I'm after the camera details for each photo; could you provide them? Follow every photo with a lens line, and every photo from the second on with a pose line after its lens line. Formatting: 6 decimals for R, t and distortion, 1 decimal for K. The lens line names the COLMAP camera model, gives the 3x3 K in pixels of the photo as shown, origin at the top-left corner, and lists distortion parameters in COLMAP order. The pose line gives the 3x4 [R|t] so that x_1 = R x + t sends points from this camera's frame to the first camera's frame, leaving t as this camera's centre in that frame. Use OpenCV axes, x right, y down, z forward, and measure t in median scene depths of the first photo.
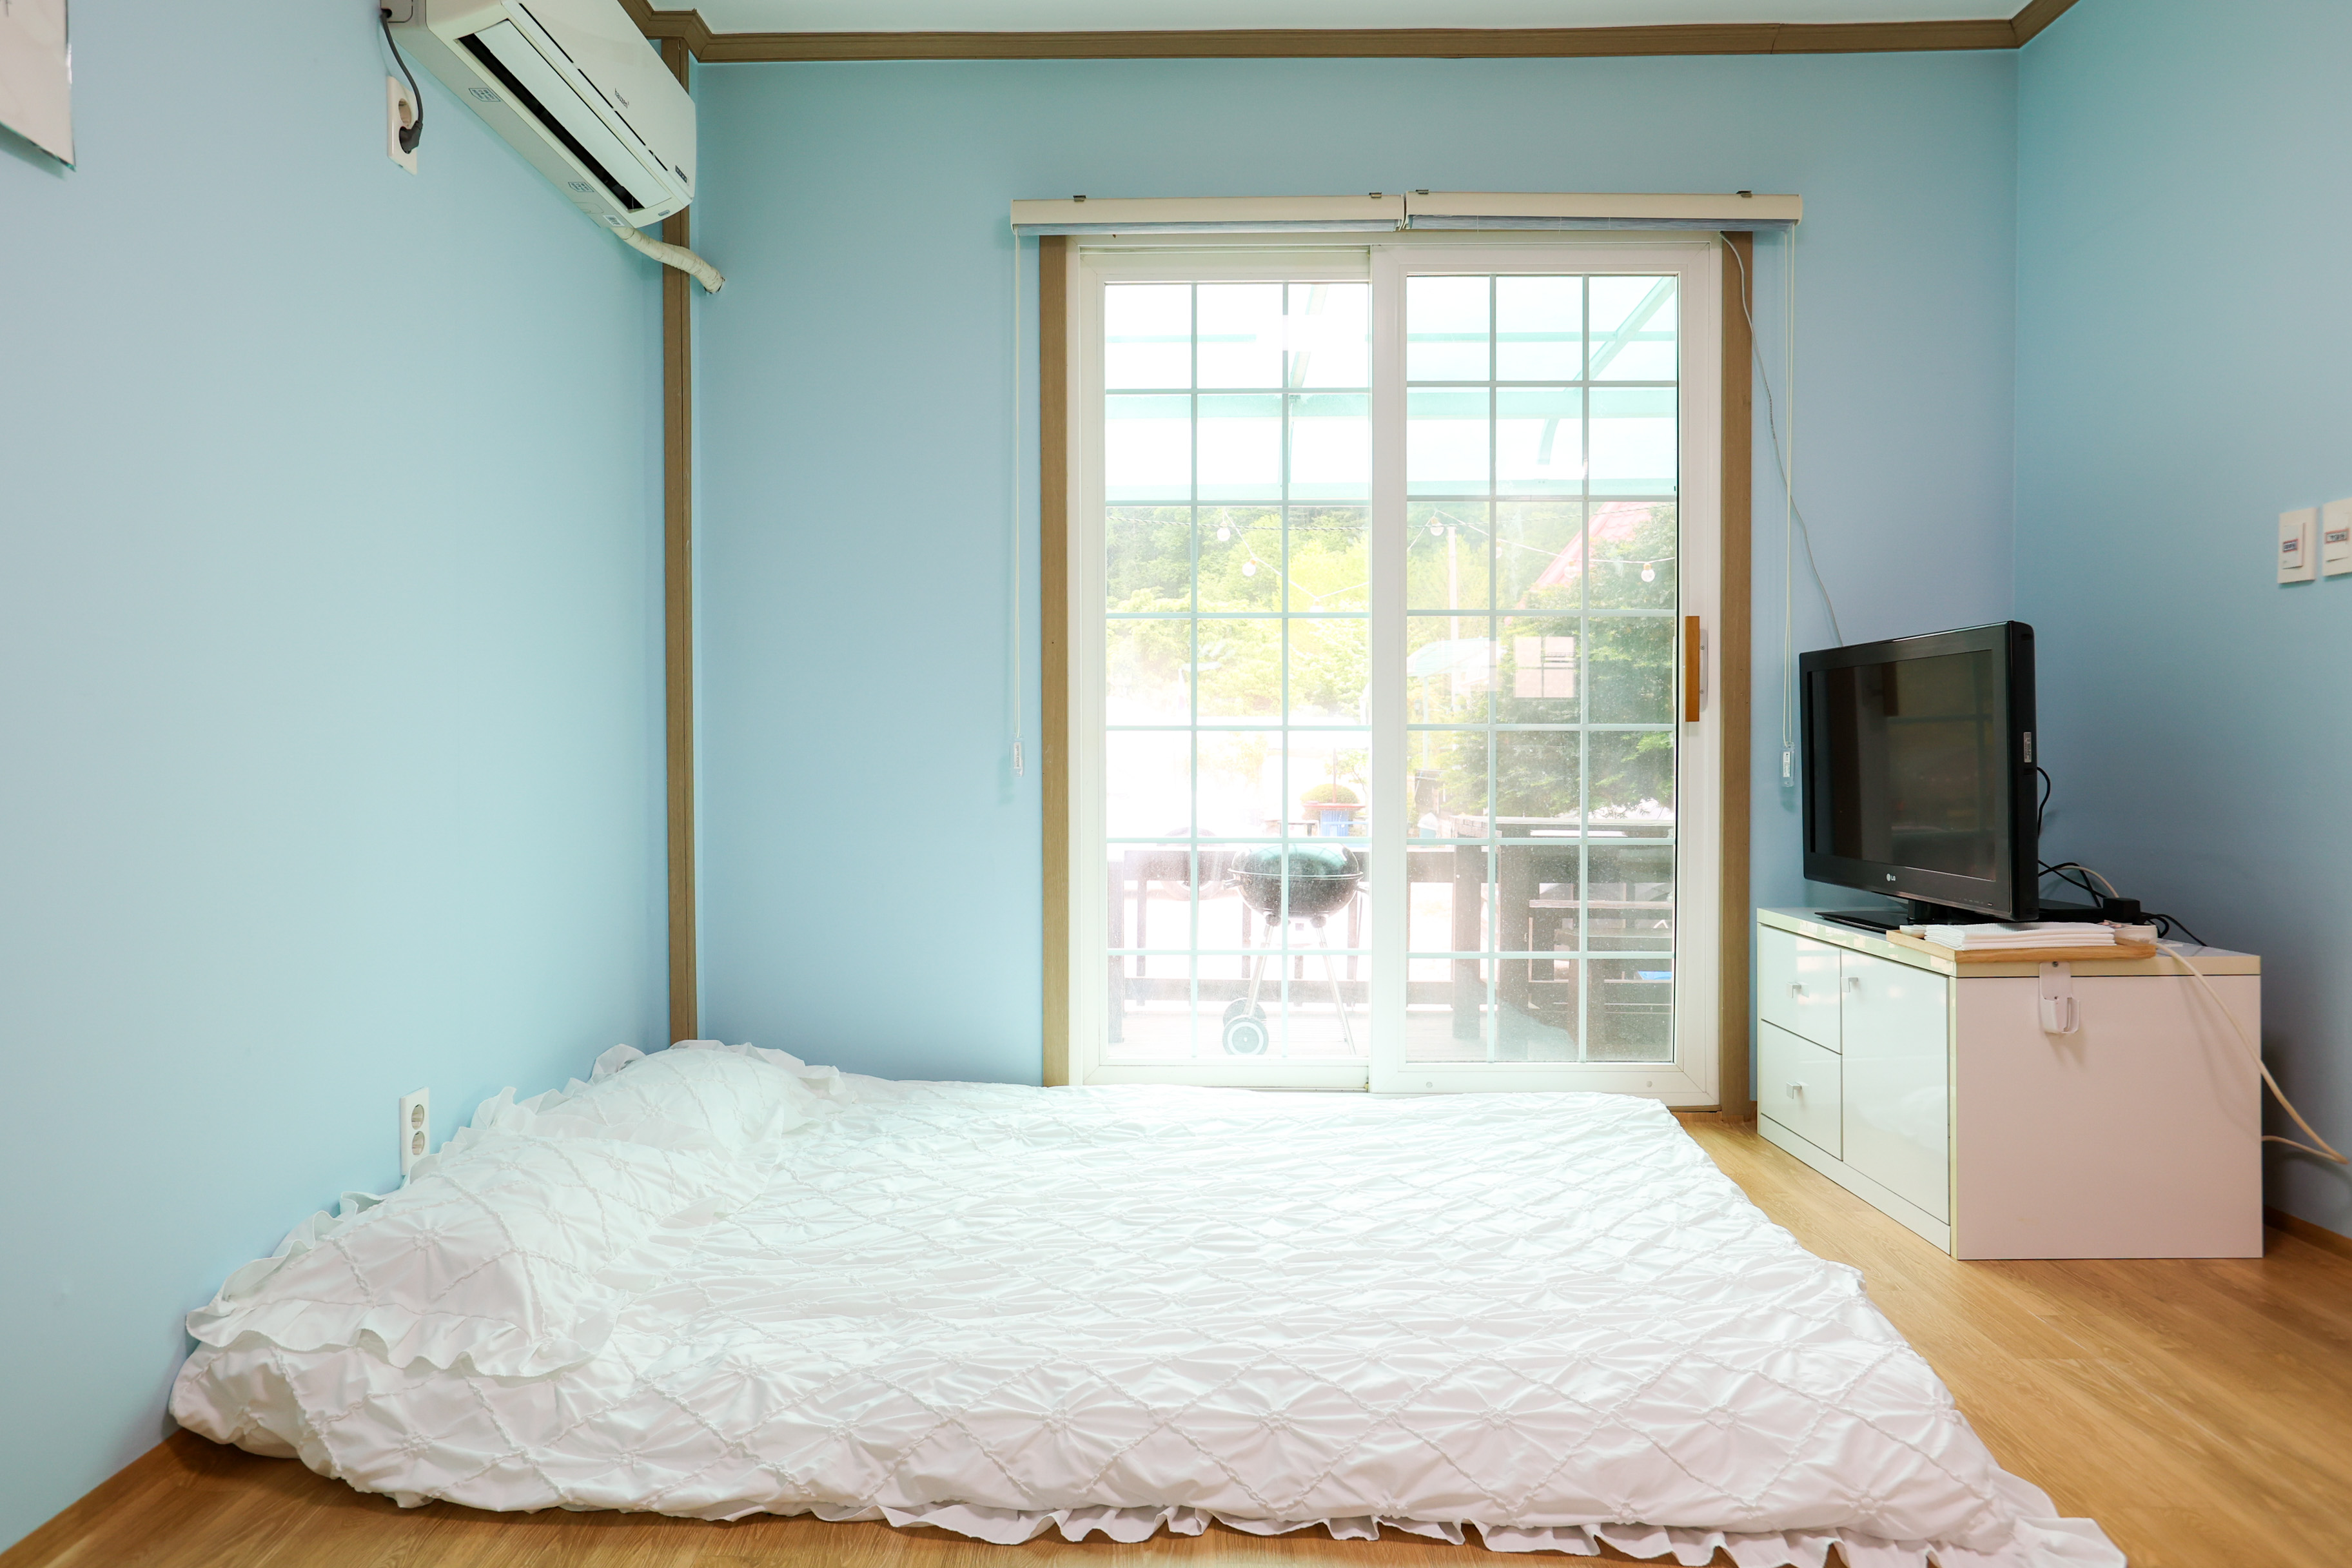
lens RADIAL K [[1438.7, 0, 1166.4], [0, 1438.7, 760.6], [0, 0, 1]] dist [-0.053942, 0.059987]
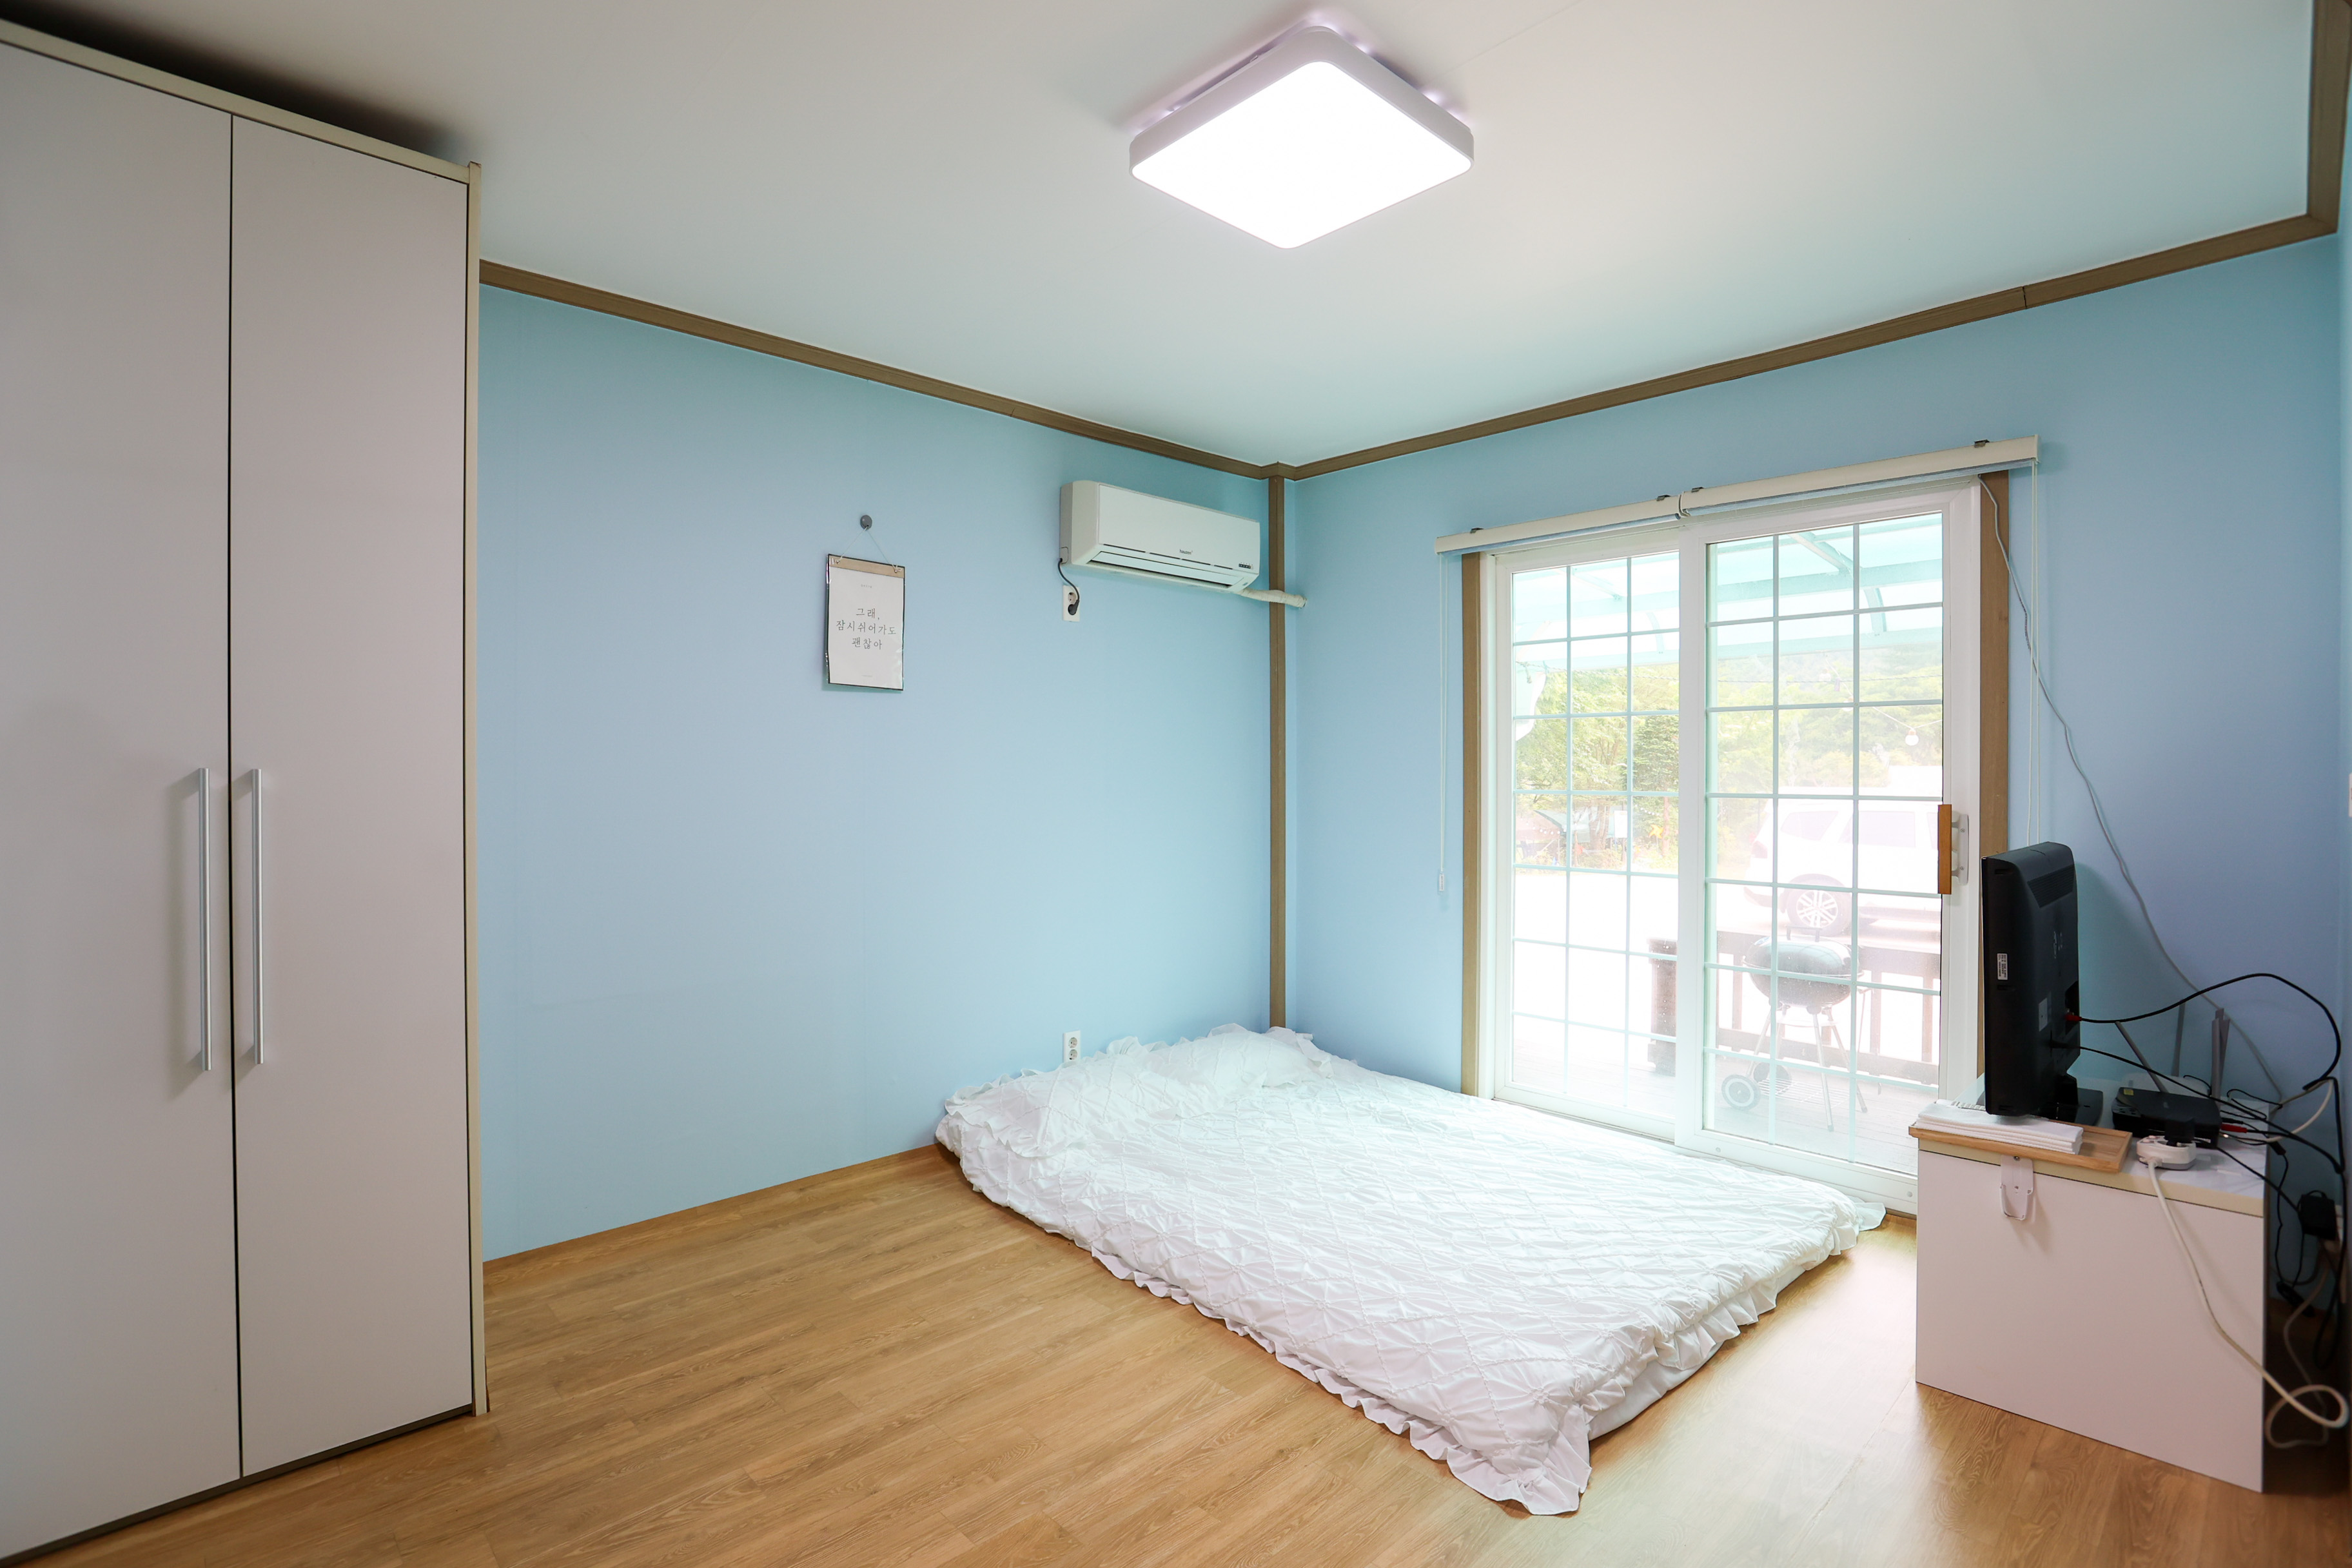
lens RADIAL K [[1104.2, 0, 1176.0], [0, 1104.2, 784.0], [0, 0, 1]] dist [-0.045532, 0.017057]
pose [[0.701773, 0.010768, -0.712319, 0.904214], [-0.014076, 0.999900, 0.001248, -0.178906], [0.712262, 0.009151, 0.701854, -0.119423]]
